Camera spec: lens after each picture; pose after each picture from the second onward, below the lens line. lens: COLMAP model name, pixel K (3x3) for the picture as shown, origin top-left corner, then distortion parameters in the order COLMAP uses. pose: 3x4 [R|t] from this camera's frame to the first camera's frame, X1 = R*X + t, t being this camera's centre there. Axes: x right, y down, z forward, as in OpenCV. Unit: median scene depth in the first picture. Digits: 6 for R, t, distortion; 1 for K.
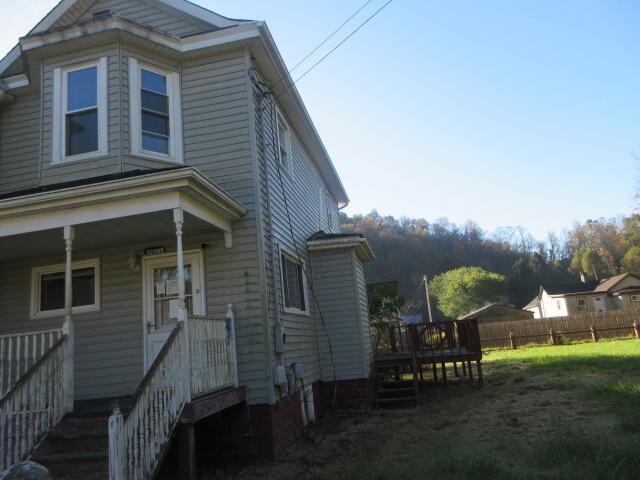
lens RADIAL K [[476.9, 0, 320.0], [0, 476.9, 240.0], [0, 0, 1]] dist [0.003473, -0.000186]
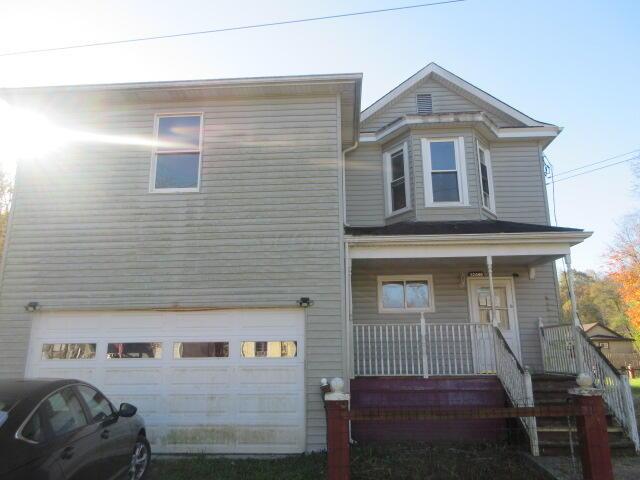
lens RADIAL K [[476.9, 0, 320.0], [0, 476.9, 240.0], [0, 0, 1]] dist [0.003473, -0.000186]
pose [[0.986475, 0.122181, 0.109262, -0.999428], [-0.117388, 0.991862, -0.049298, 0.047243], [-0.114396, 0.035805, 0.992790, -0.369726]]
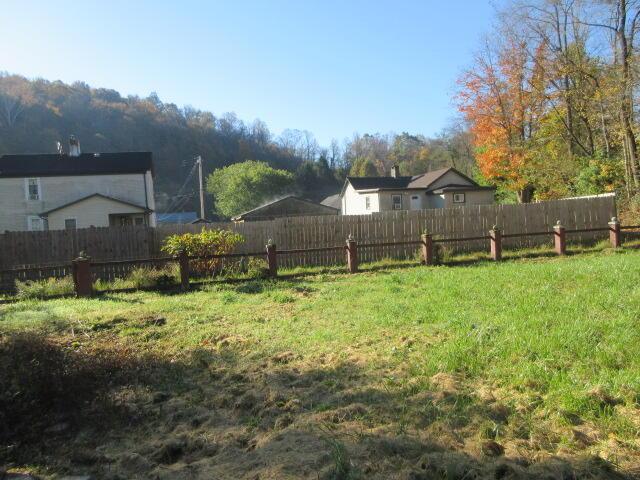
lens RADIAL K [[476.9, 0, 320.0], [0, 476.9, 240.0], [0, 0, 1]] dist [0.003473, -0.000186]
pose [[0.899641, 0.027769, 0.435746, 0.698310], [-0.115688, 0.977468, 0.176557, 0.484332], [-0.421025, -0.209249, 0.882583, 2.429896]]
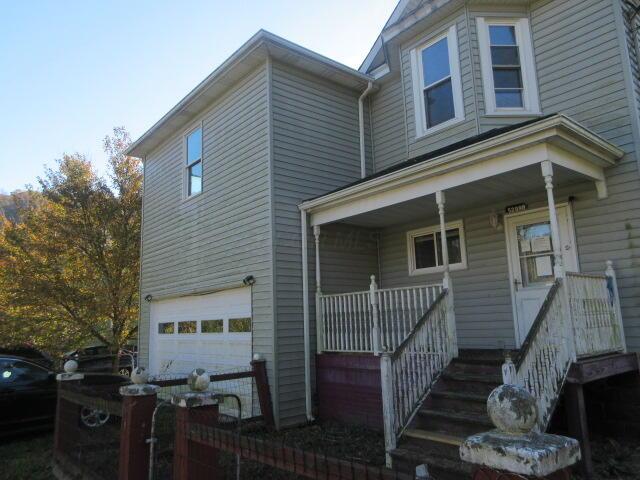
lens RADIAL K [[476.9, 0, 320.0], [0, 476.9, 240.0], [0, 0, 1]] dist [0.003473, -0.000186]
pose [[0.776103, -0.037647, -0.629482, -0.042789], [0.088386, 0.994857, 0.049475, 0.002883], [0.624382, -0.094034, 0.775439, -0.027369]]
